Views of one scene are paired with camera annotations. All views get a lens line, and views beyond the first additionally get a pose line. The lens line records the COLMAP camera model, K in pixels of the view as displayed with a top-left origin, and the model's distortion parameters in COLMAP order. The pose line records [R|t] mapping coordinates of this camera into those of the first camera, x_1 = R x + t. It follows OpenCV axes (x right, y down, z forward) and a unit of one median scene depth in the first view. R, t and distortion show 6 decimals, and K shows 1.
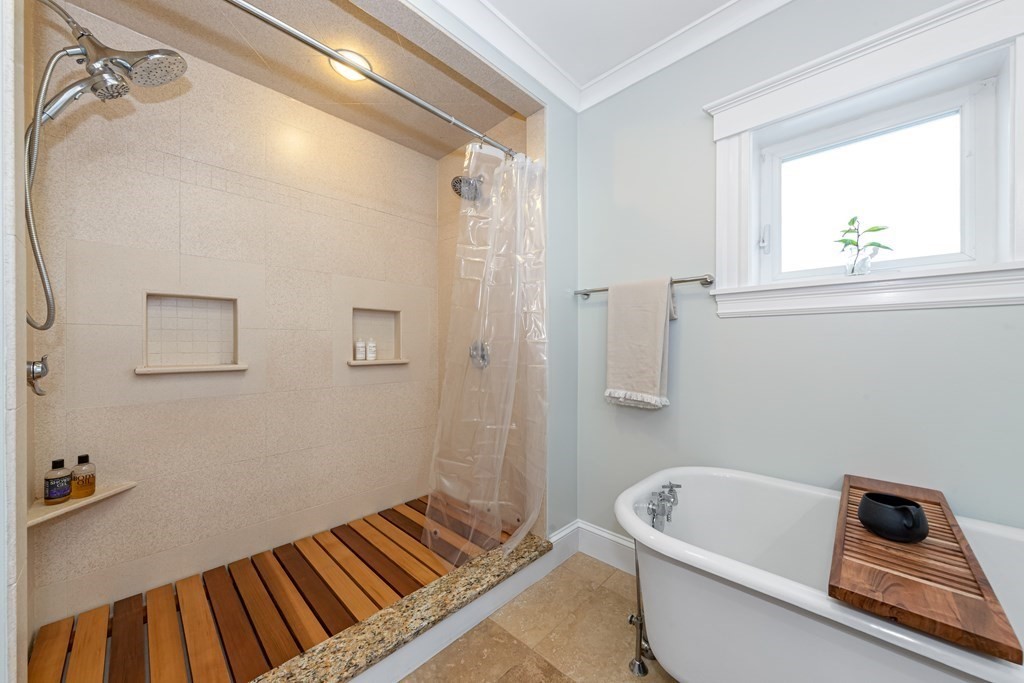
lens RADIAL K [[363.2, 0, 515.4], [0, 363.2, 346.8], [0, 0, 1]] dist [0.001231, -0.001029]
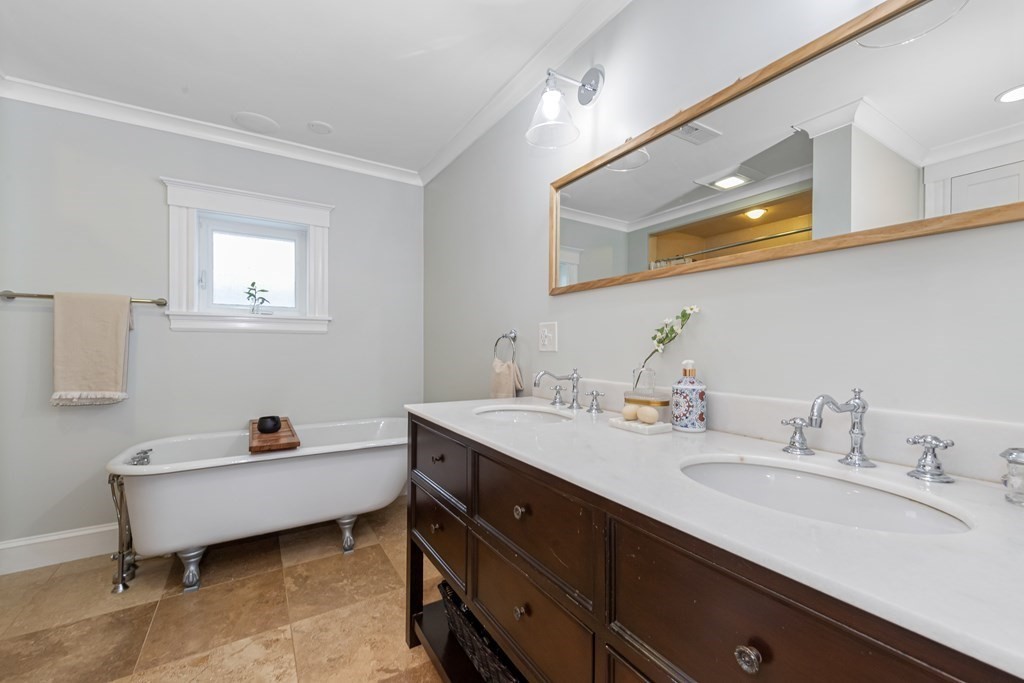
lens RADIAL K [[430.3, 0, 515.1], [0, 430.3, 345.8], [0, 0, 1]] dist [0.001134, -0.002261]
pose [[0.249178, 0.000292, 0.968458, -0.721999], [-0.000224, 1.000000, -0.000244, -0.021883], [-0.968458, -0.000156, 0.249178, -0.703805]]
